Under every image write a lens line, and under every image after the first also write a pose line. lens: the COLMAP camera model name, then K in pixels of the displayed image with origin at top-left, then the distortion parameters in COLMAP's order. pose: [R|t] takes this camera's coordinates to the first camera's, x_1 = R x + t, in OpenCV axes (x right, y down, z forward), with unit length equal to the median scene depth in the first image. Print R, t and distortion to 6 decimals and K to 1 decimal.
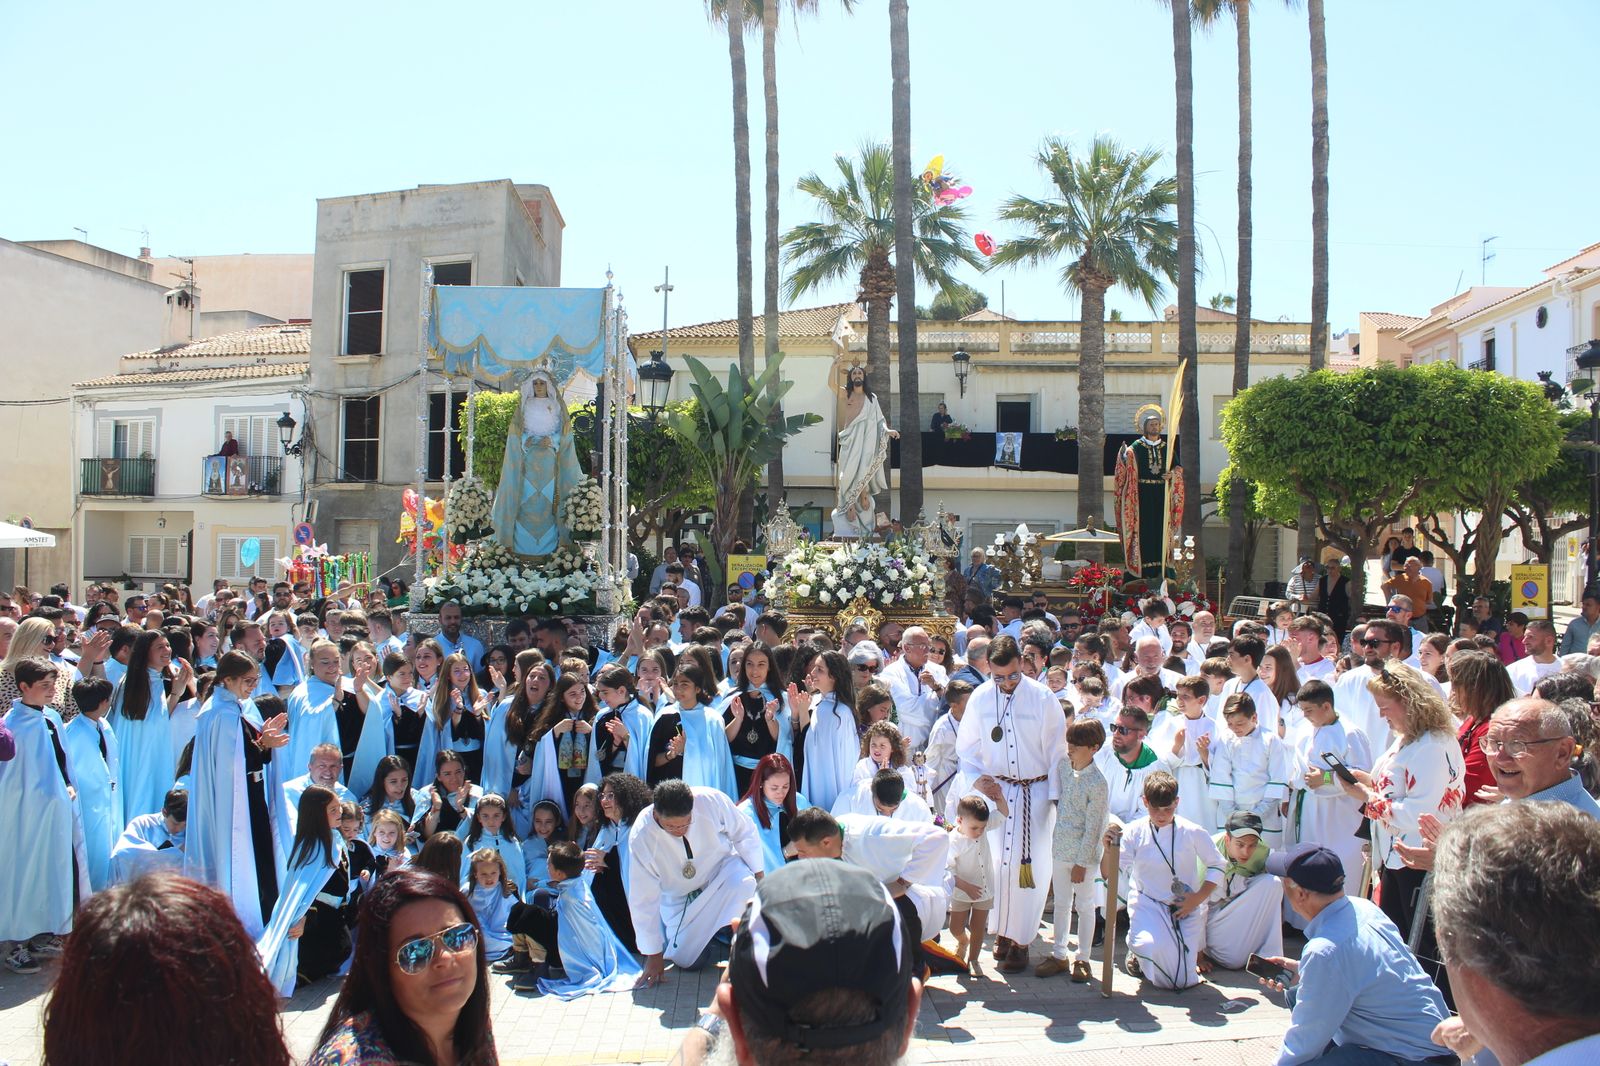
lens RADIAL K [[1332.8, 0, 832.2], [0, 1332.8, 571.8], [0, 0, 1]] dist [-0.159184, 0.128718]
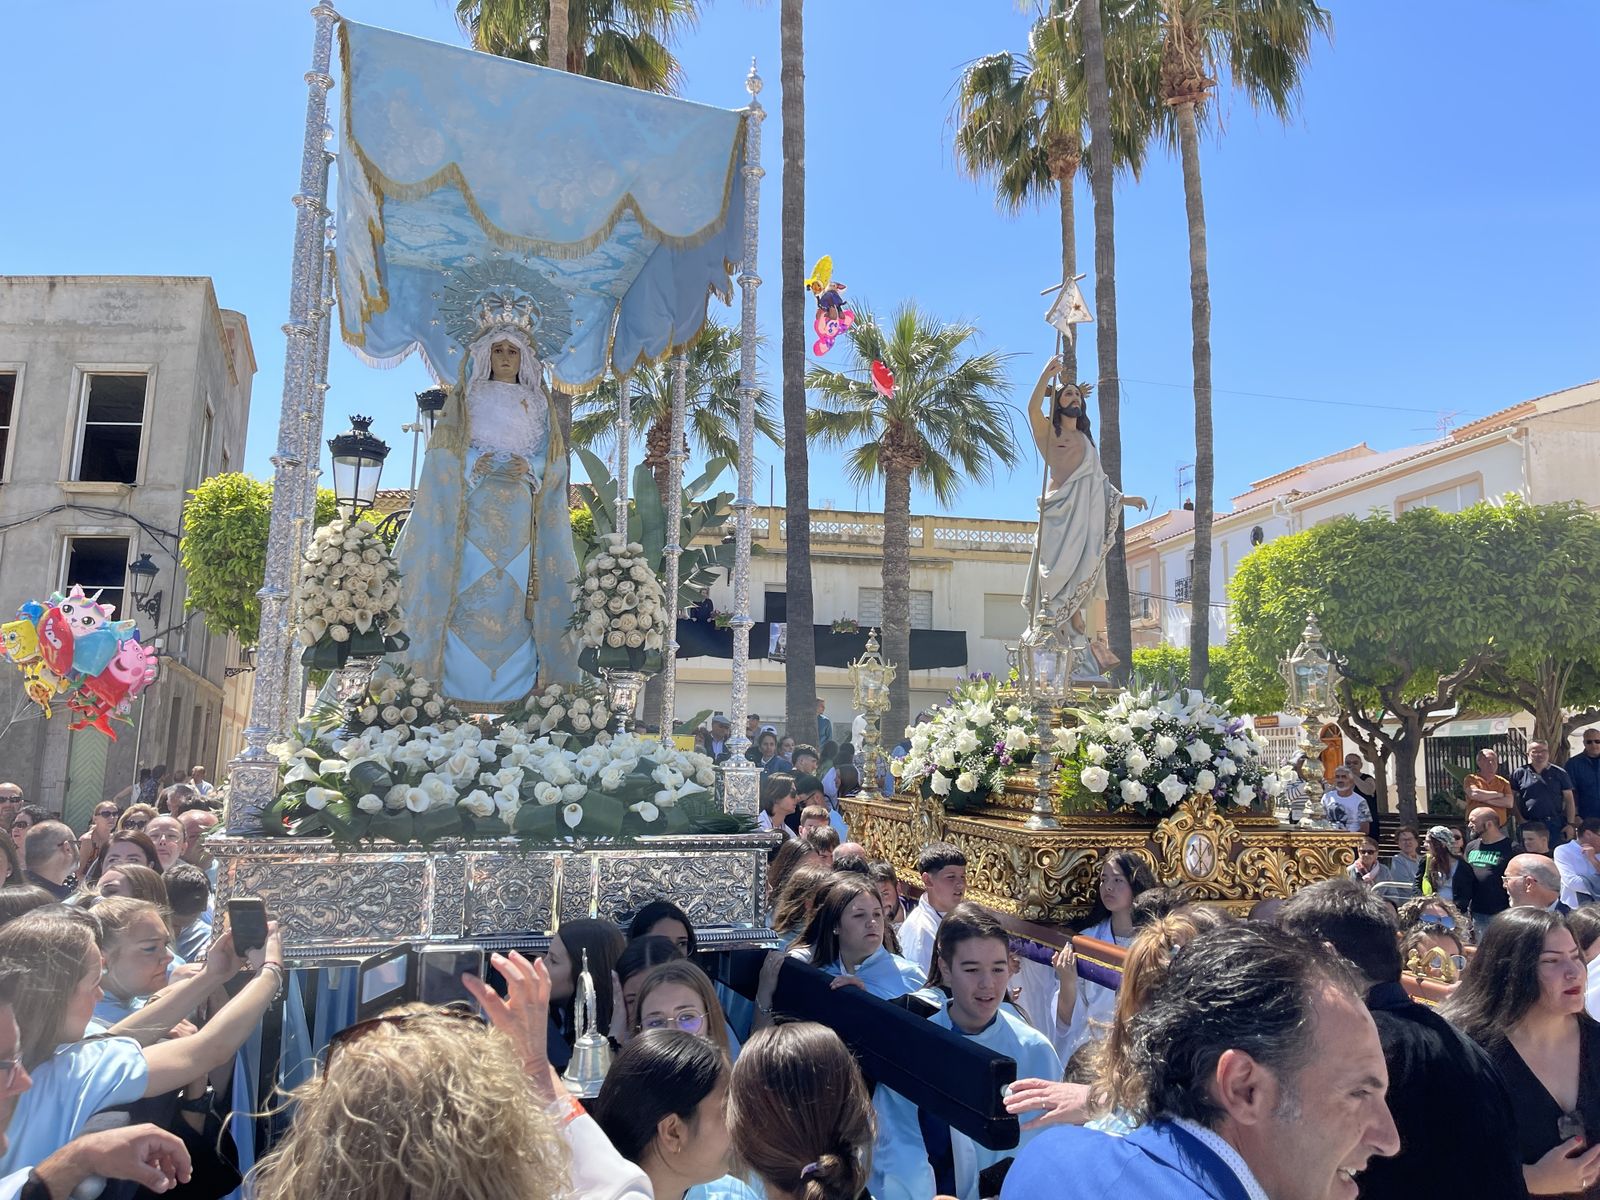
lens RADIAL K [[1188.2, 0, 800.0], [0, 1188.2, 600.0], [0, 0, 1]] dist [0.127297, -0.167864]
pose [[0.961609, 0.044783, 0.270743, -0.181252], [-0.003443, 0.988486, -0.151274, 0.011805], [-0.274400, 0.144534, 0.950692, 0.434422]]
